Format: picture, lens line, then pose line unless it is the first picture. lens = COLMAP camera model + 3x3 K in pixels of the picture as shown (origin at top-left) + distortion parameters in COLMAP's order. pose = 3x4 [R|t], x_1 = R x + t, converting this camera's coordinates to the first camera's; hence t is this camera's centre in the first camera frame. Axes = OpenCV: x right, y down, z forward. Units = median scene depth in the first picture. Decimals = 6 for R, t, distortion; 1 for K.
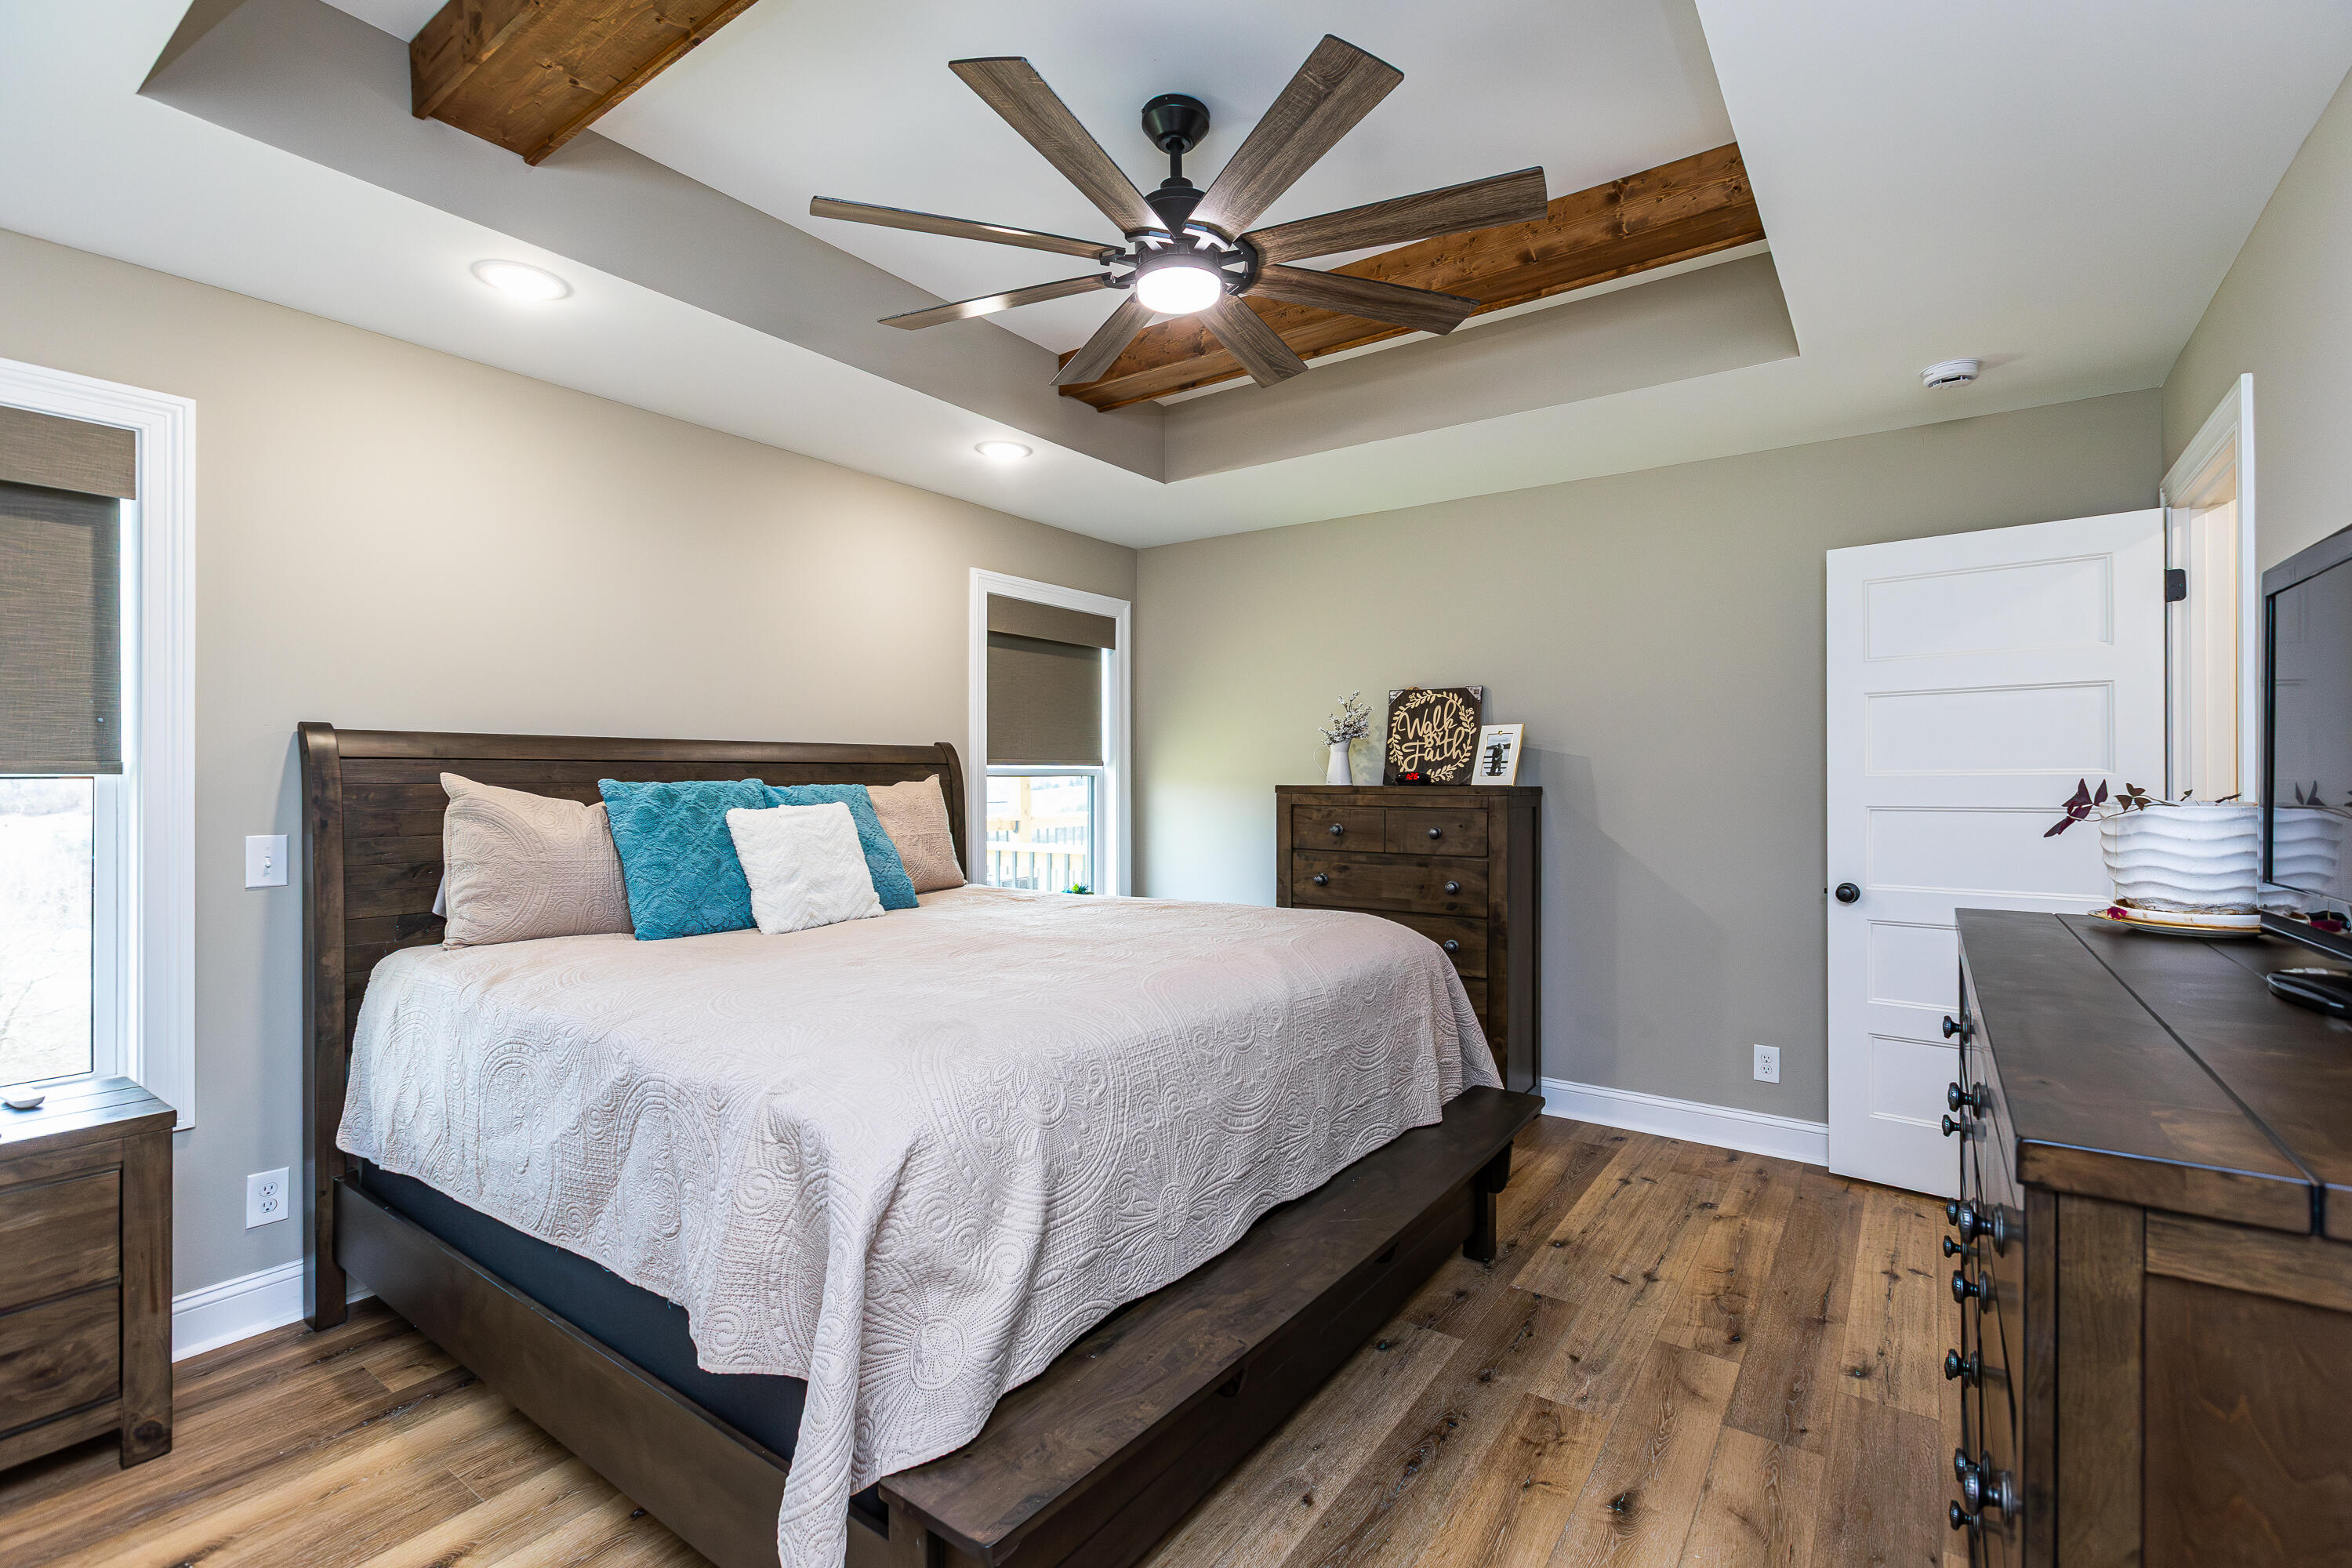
lens RADIAL K [[1052.4, 0, 1127.6], [0, 1052.4, 782.6], [0, 0, 1]] dist [-0.003583, 0.000494]
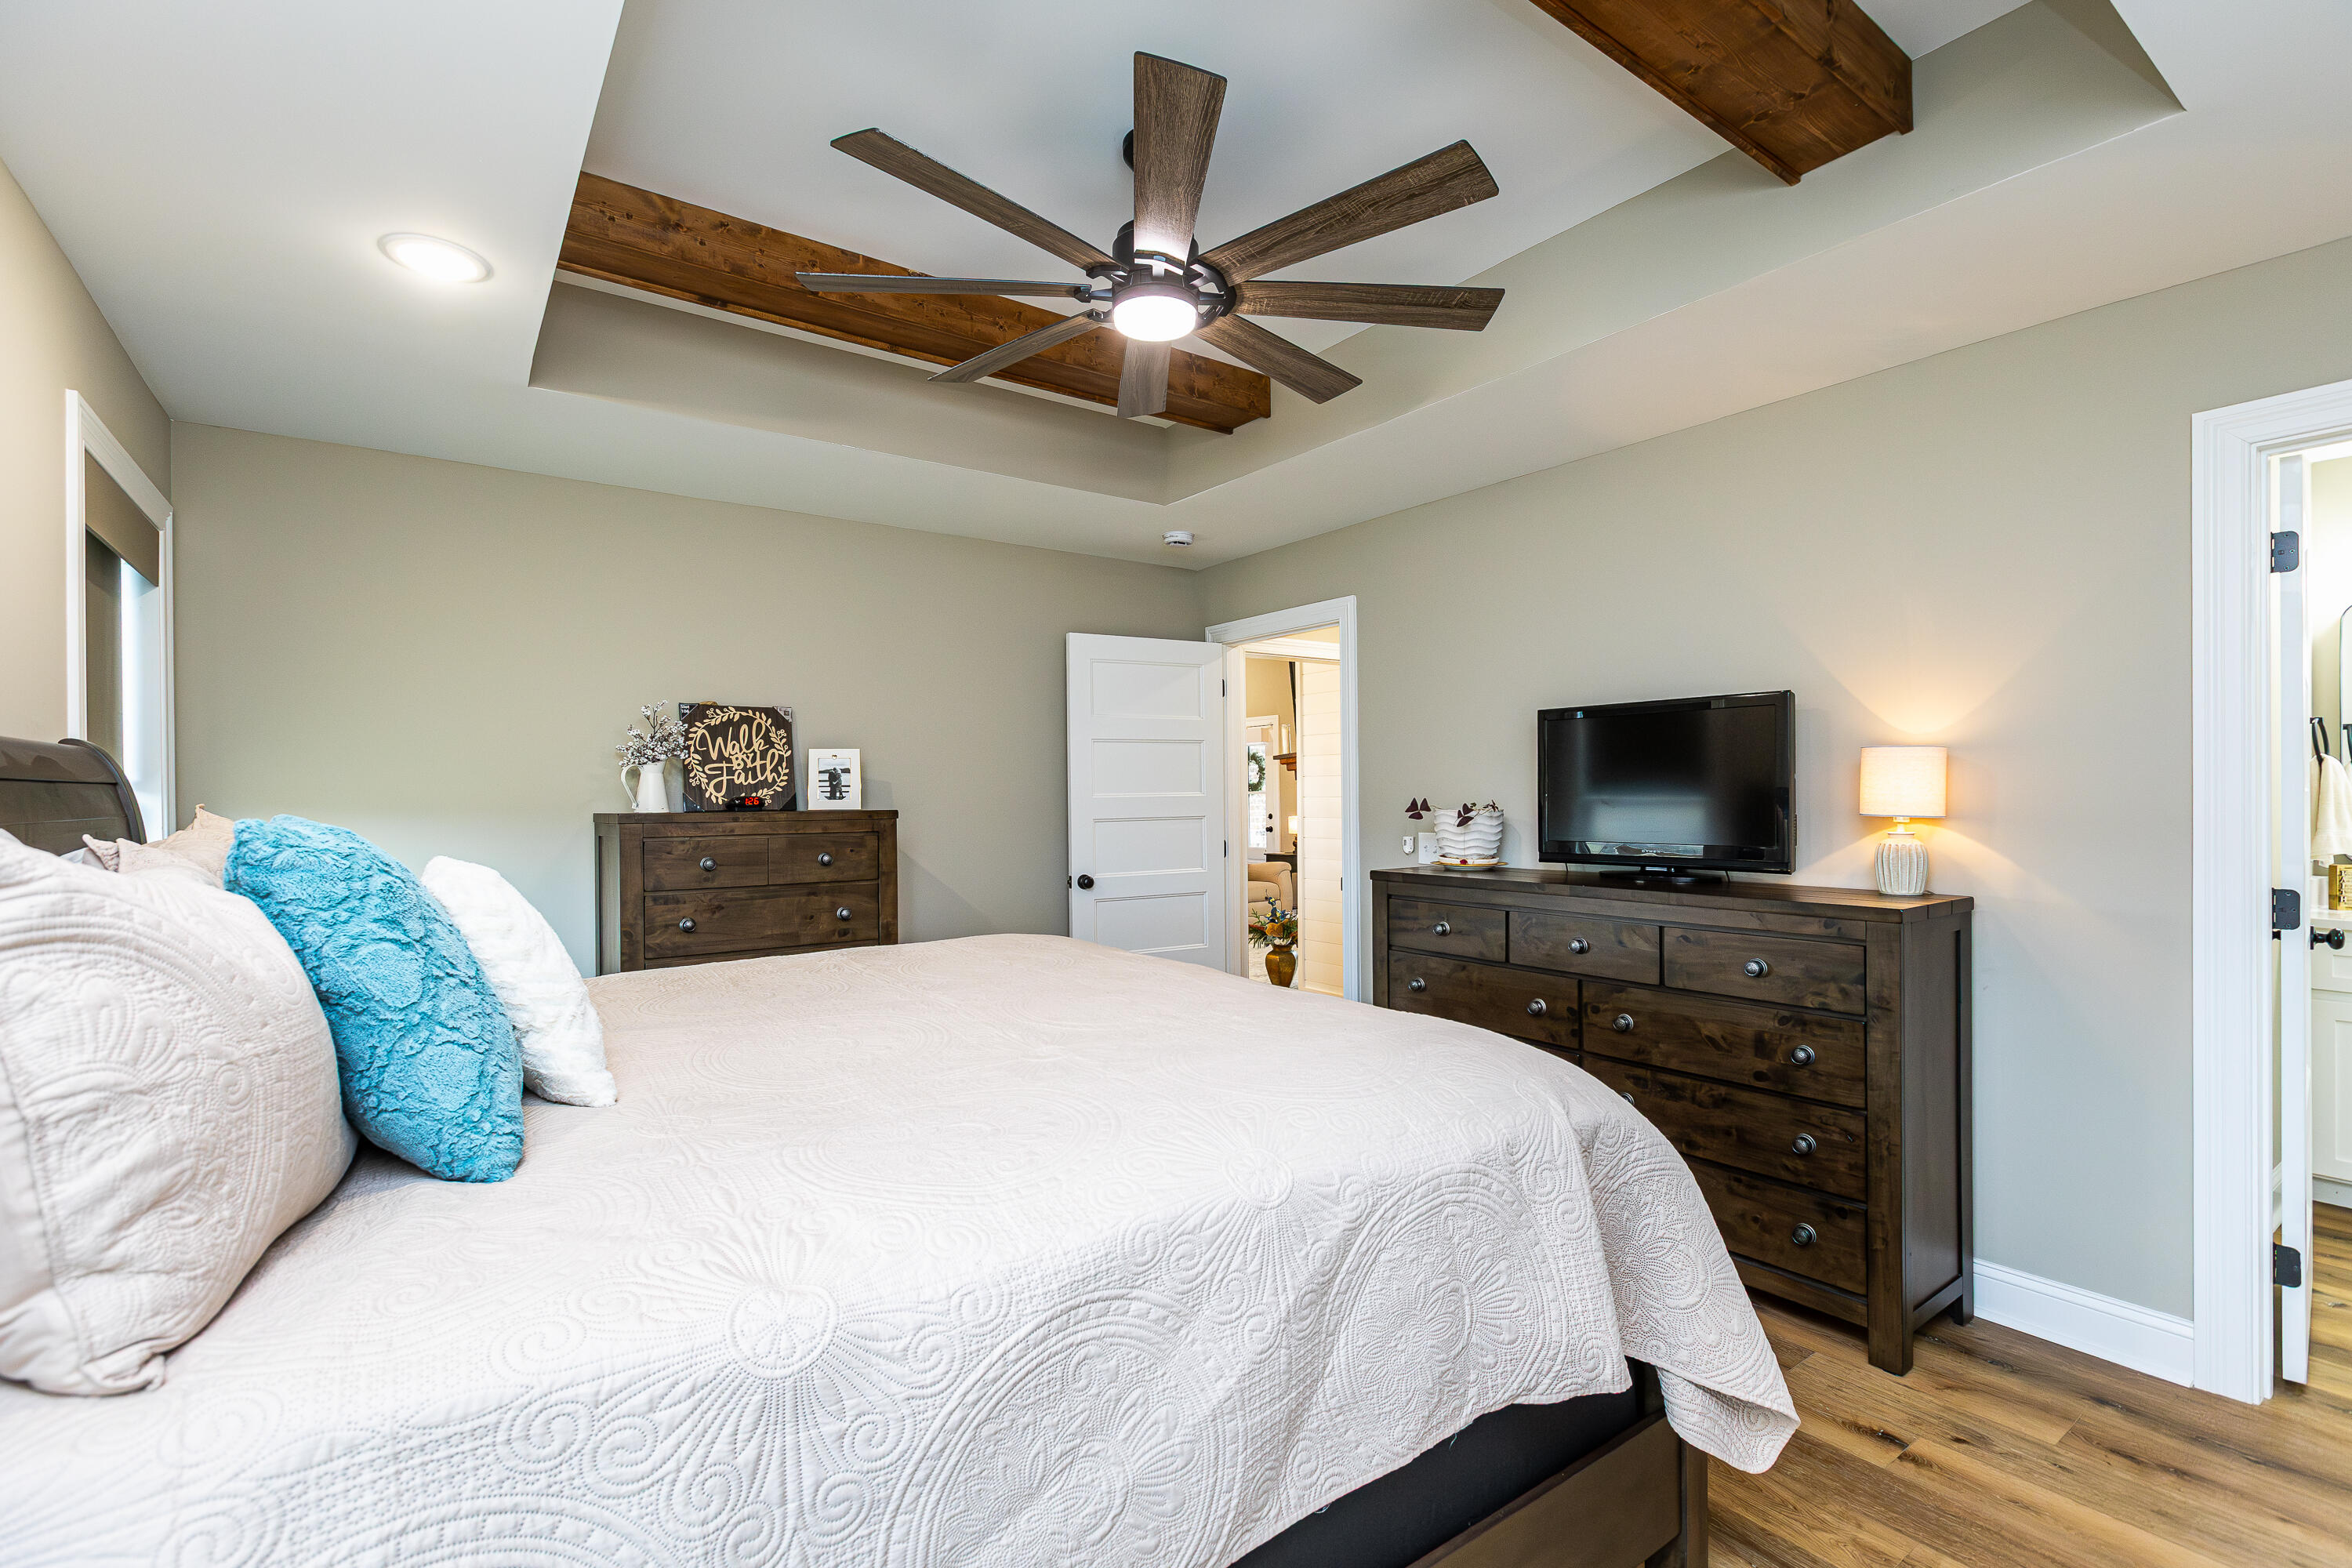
lens RADIAL K [[1071.5, 0, 1176.0], [0, 1071.5, 784.0], [0, 0, 1]] dist [0.001407, 0.000159]
pose [[0.295499, 0.007626, 0.955312, -0.501757], [0.014383, 0.999819, -0.012431, -0.003815], [-0.955235, 0.017414, 0.295336, 0.365838]]
